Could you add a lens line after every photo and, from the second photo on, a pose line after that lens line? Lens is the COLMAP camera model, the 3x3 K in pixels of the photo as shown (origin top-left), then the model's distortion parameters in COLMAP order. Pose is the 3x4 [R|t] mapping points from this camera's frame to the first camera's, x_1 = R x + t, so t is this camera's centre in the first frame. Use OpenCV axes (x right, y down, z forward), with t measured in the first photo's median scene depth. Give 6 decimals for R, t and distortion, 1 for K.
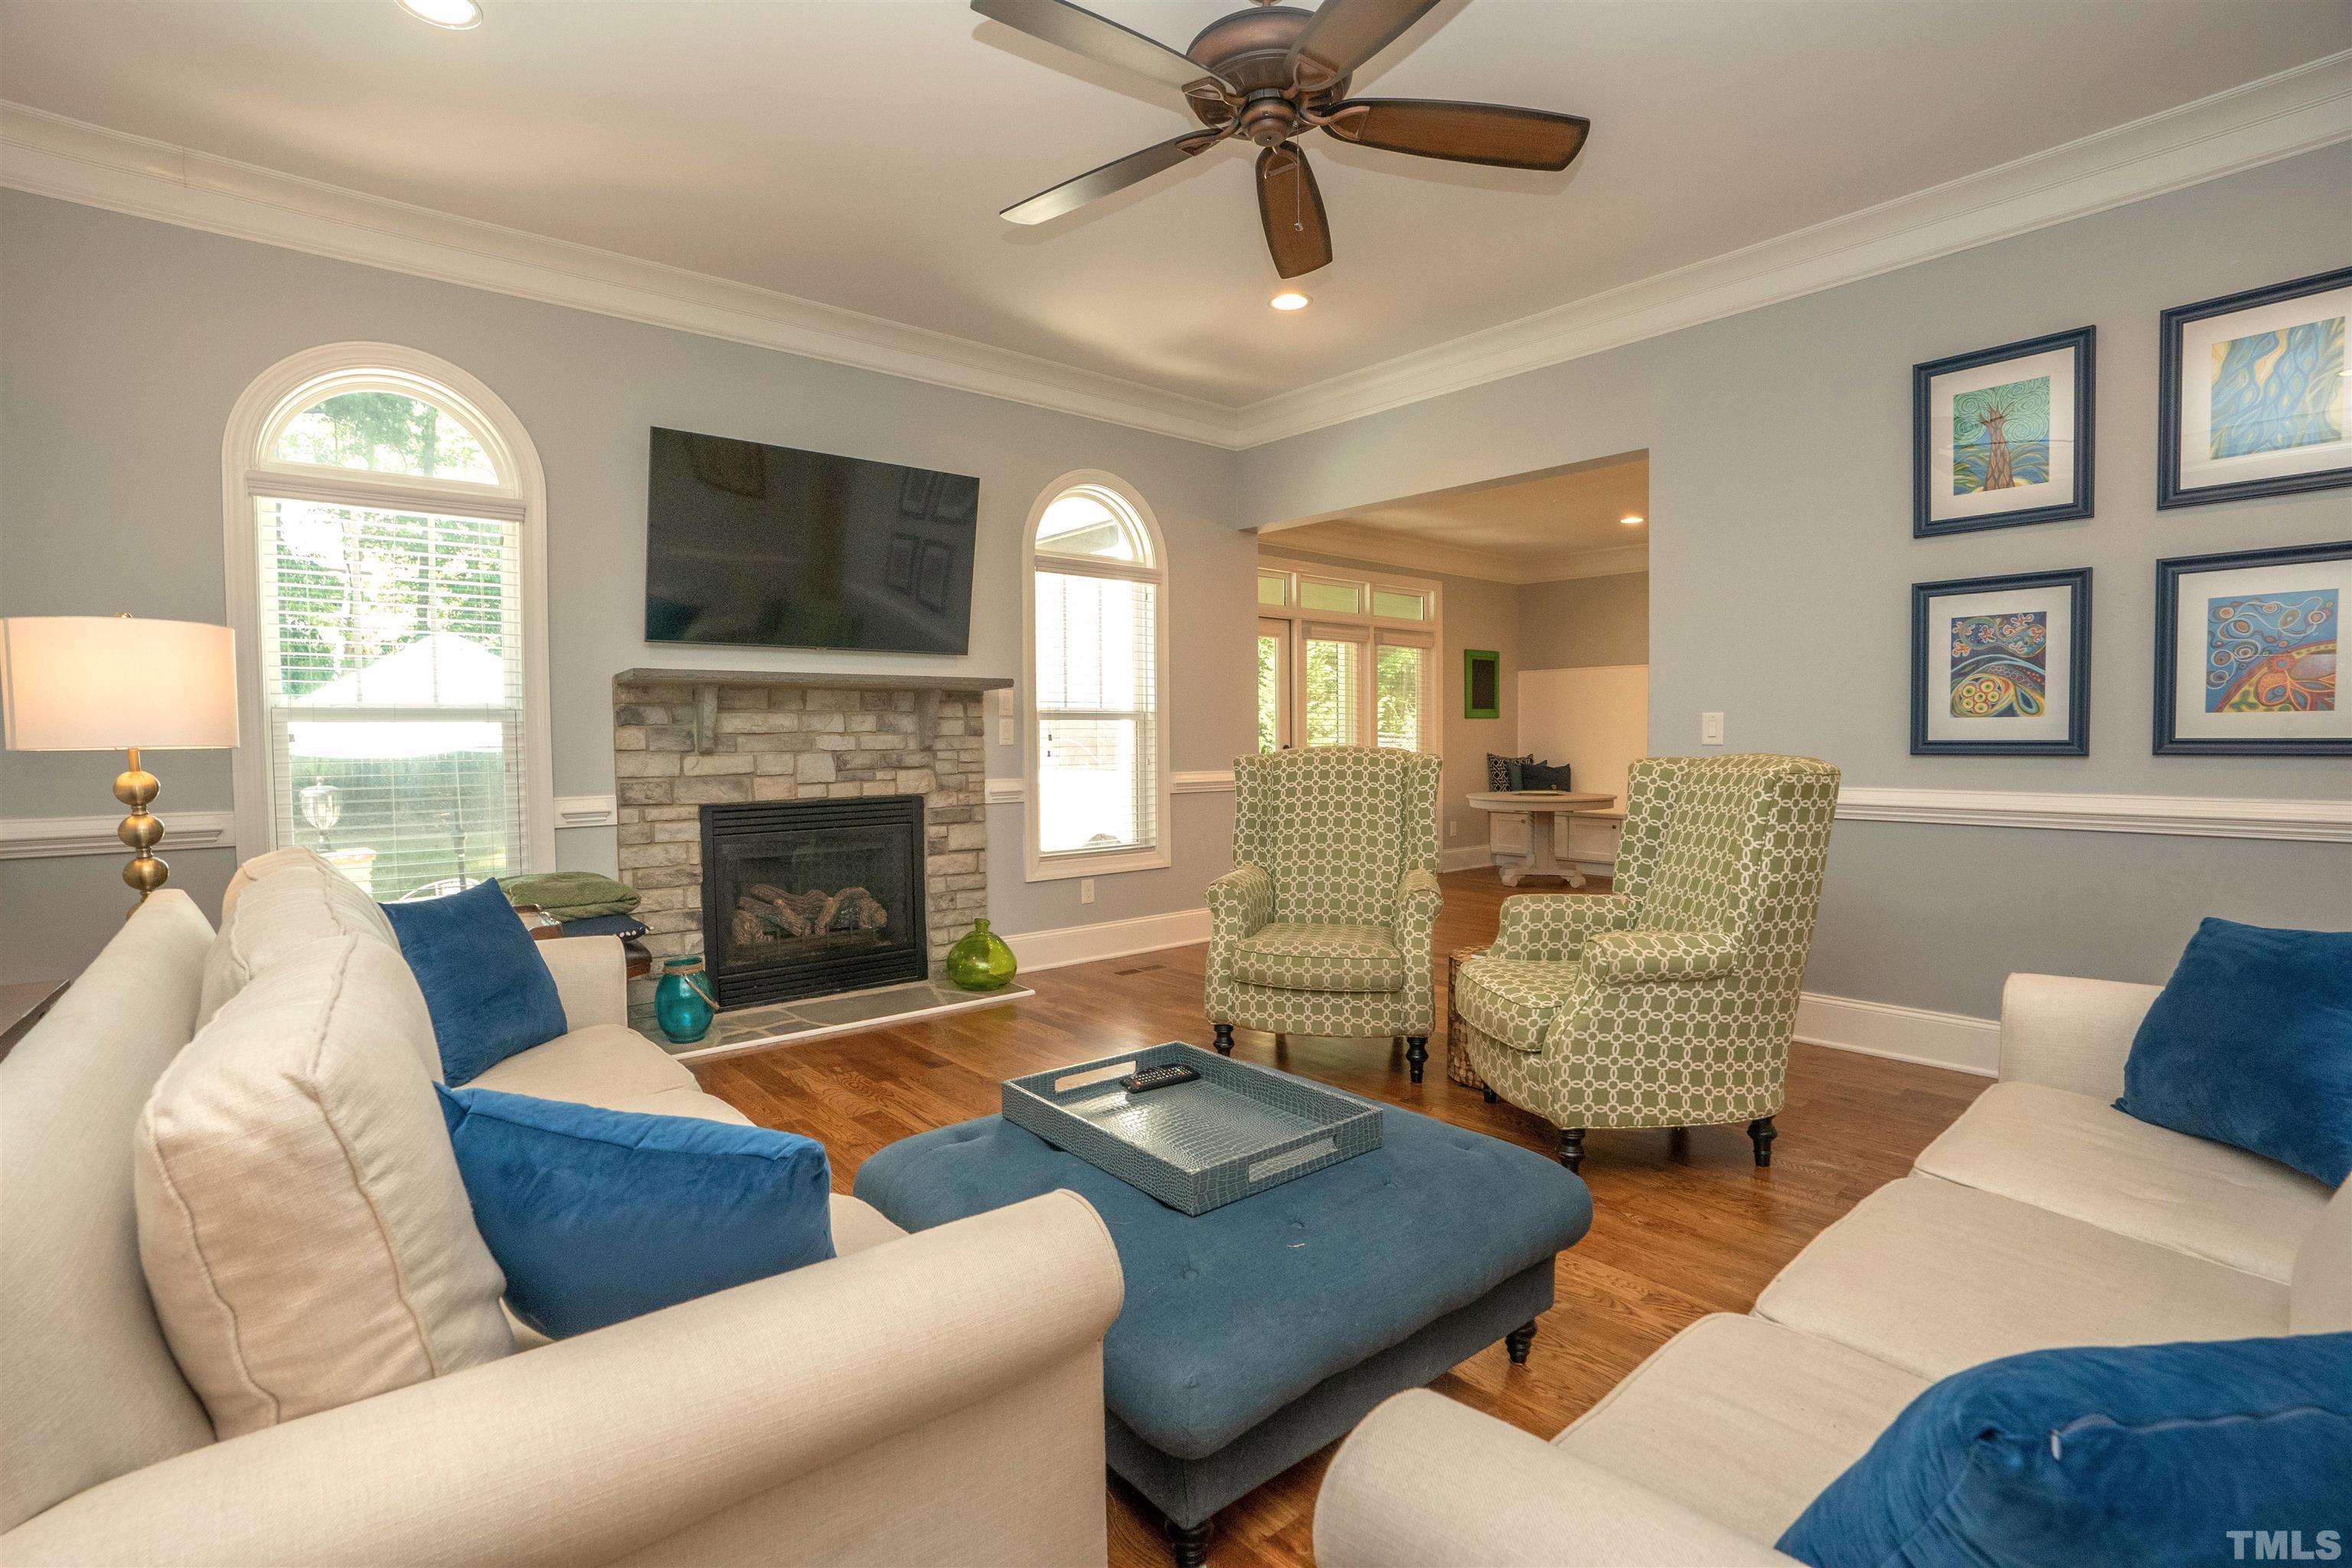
lens RADIAL K [[1102.7, 0, 1180.8], [0, 1102.7, 764.1], [0, 0, 1]] dist [-0.030831, 0.009673]
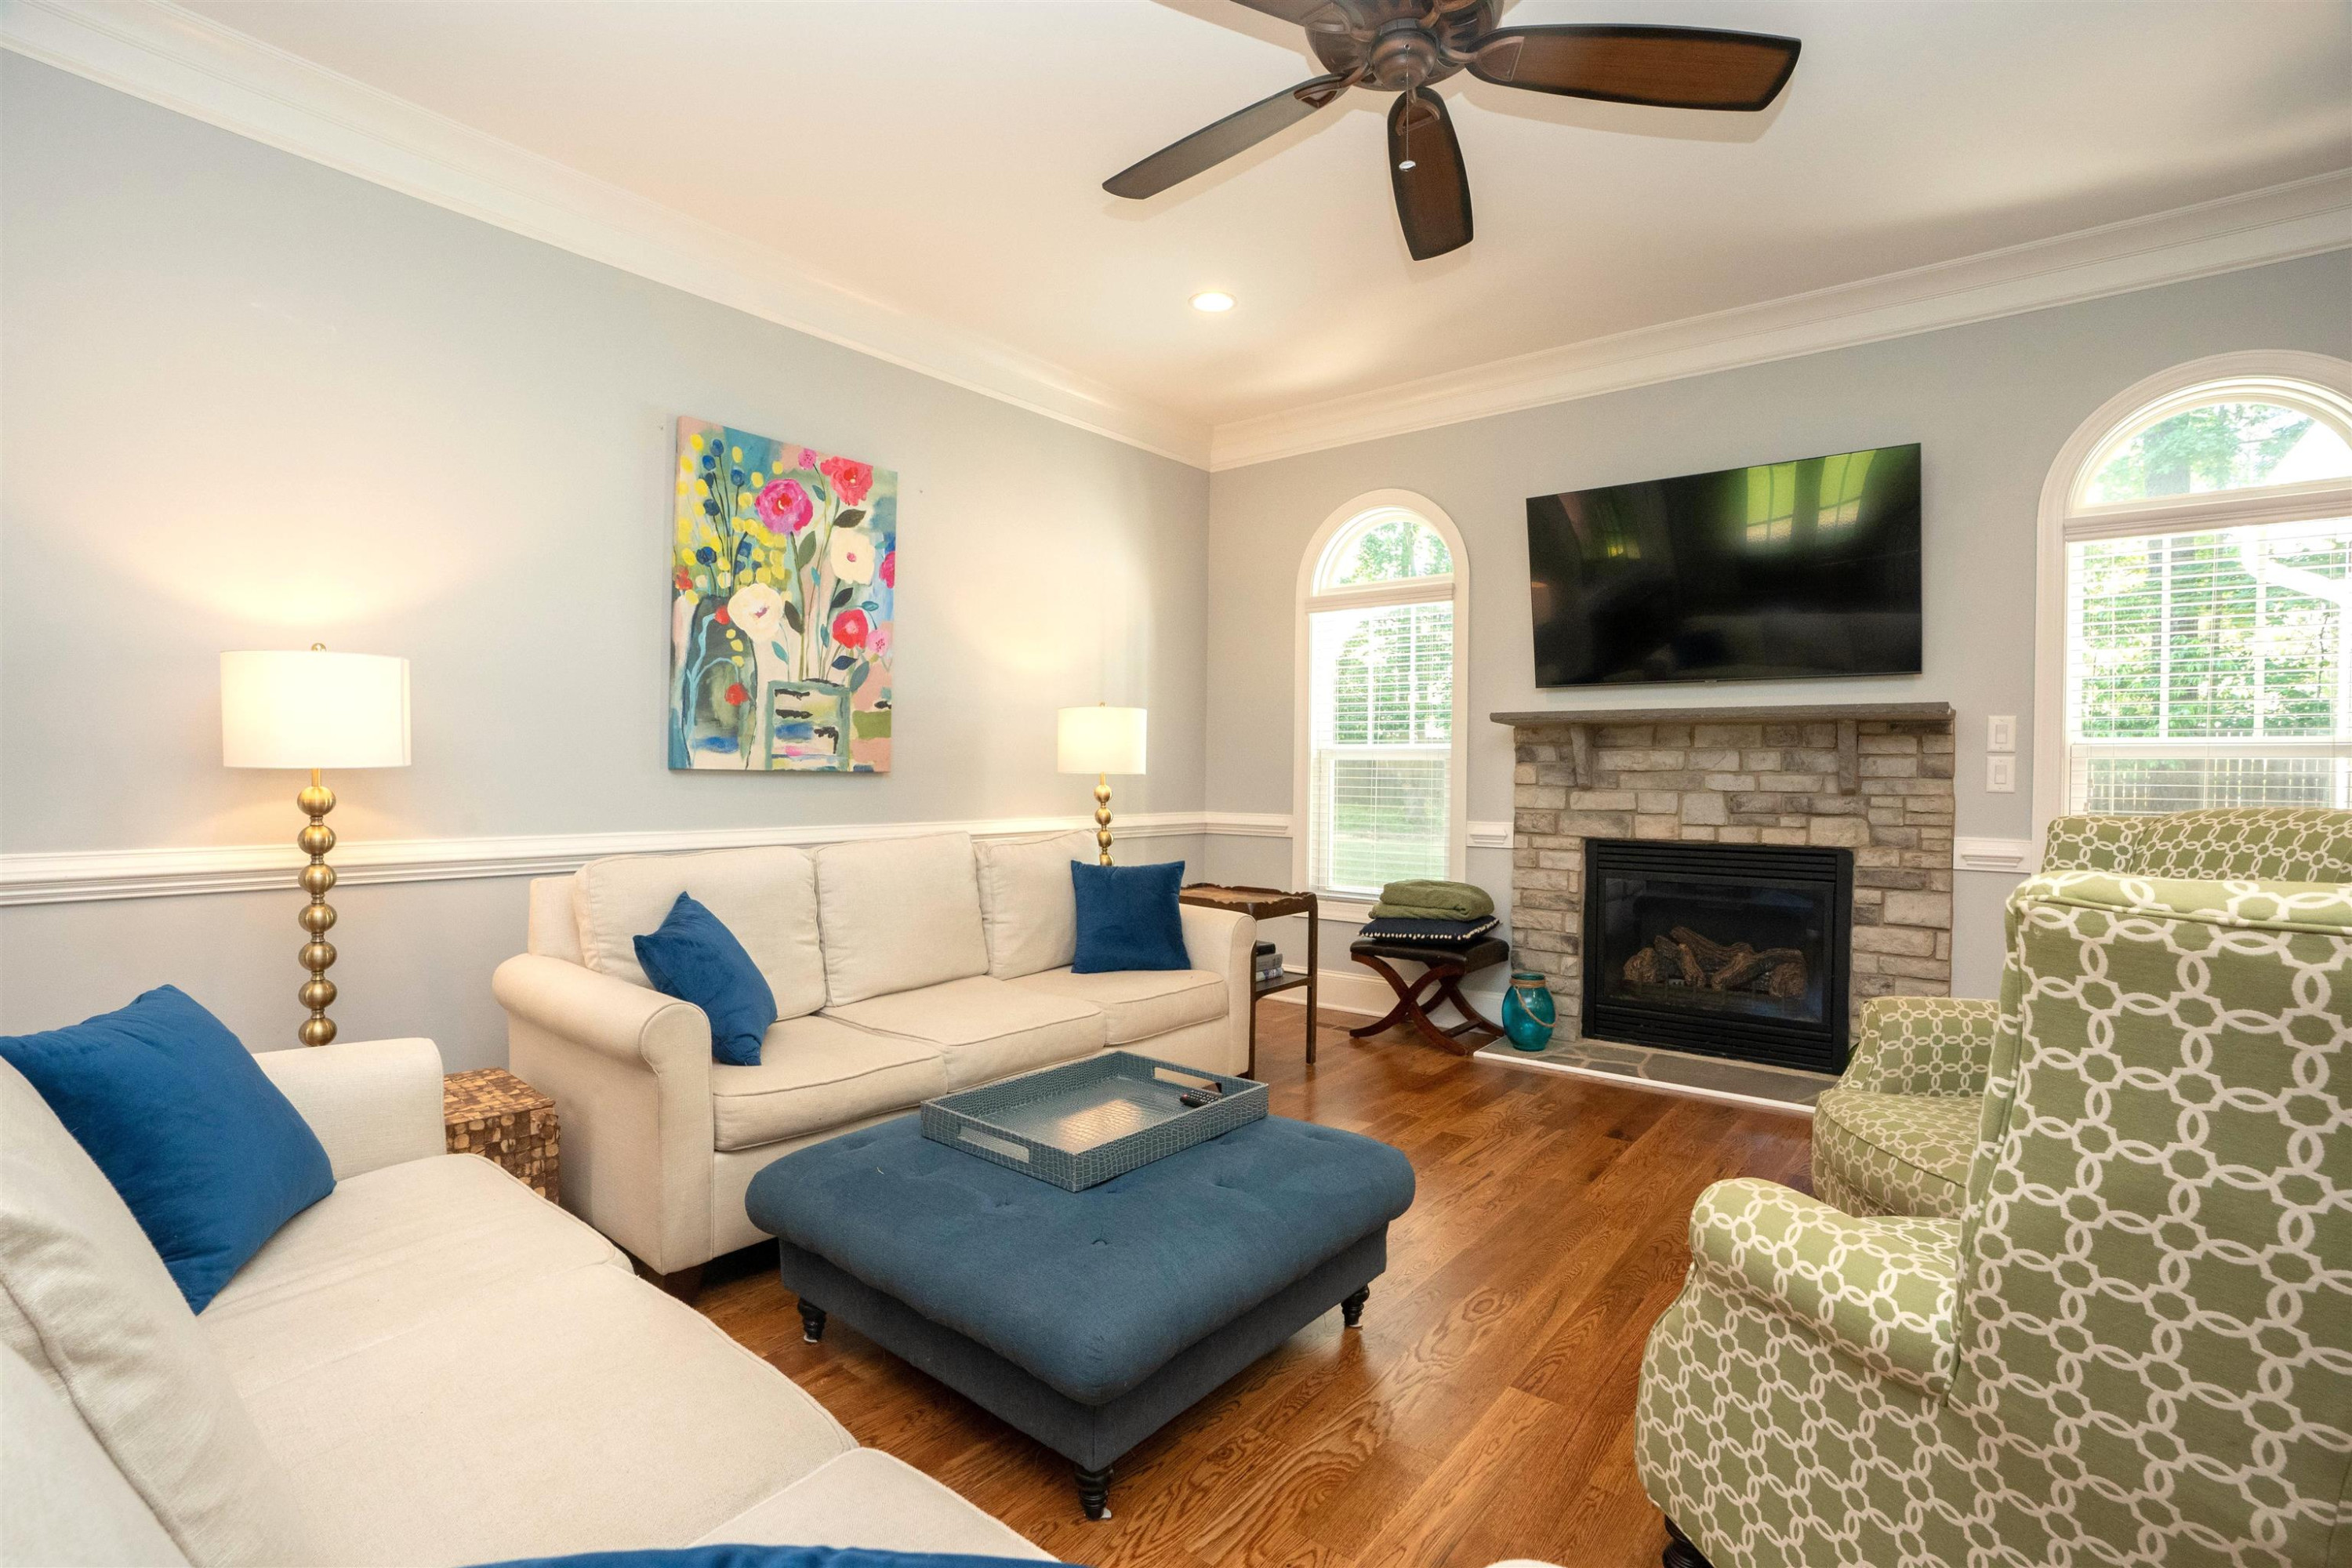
lens RADIAL K [[1074.9, 0, 1160.1], [0, 1074.9, 769.4], [0, 0, 1]] dist [-0.038892, 0.000128]
pose [[0.182704, 0.007625, -0.983138, 0.463030], [-0.037965, 0.999279, 0.000695, -0.012852], [0.982435, 0.037198, 0.182861, 0.370228]]
